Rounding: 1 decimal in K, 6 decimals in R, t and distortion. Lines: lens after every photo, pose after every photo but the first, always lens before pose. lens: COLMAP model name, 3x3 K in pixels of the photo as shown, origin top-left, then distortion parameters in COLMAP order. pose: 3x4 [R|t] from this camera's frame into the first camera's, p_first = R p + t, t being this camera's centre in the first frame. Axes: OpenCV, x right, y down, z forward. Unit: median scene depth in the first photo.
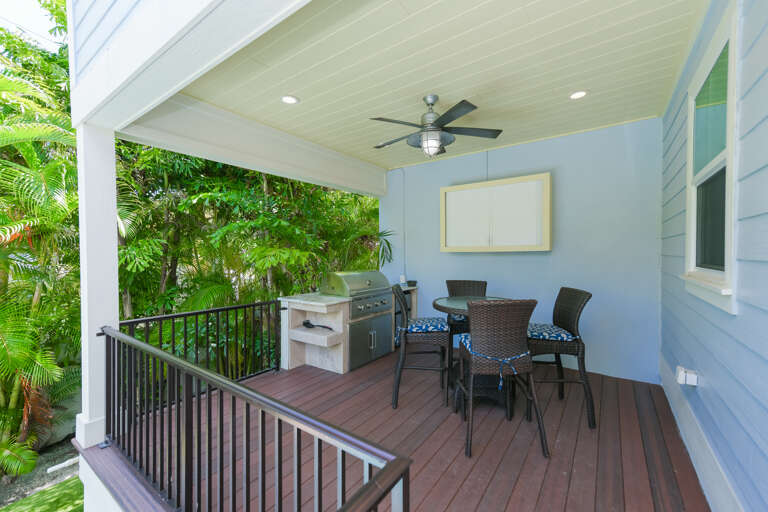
lens RADIAL K [[314.7, 0, 384.8], [0, 314.7, 255.3], [0, 0, 1]] dist [0.023732, 0.000364]
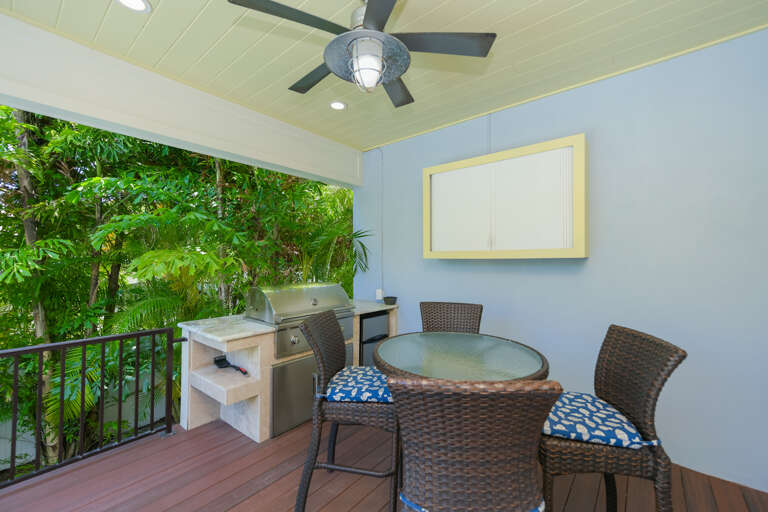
lens RADIAL K [[314.7, 0, 384.5], [0, 314.7, 255.6], [0, 0, 1]] dist [0.023732, 0.000364]
pose [[0.997263, 0.005225, -0.073749, 0.166096], [-0.006488, 0.999836, -0.016899, -0.005175], [0.073648, 0.017331, 0.997134, 0.335242]]
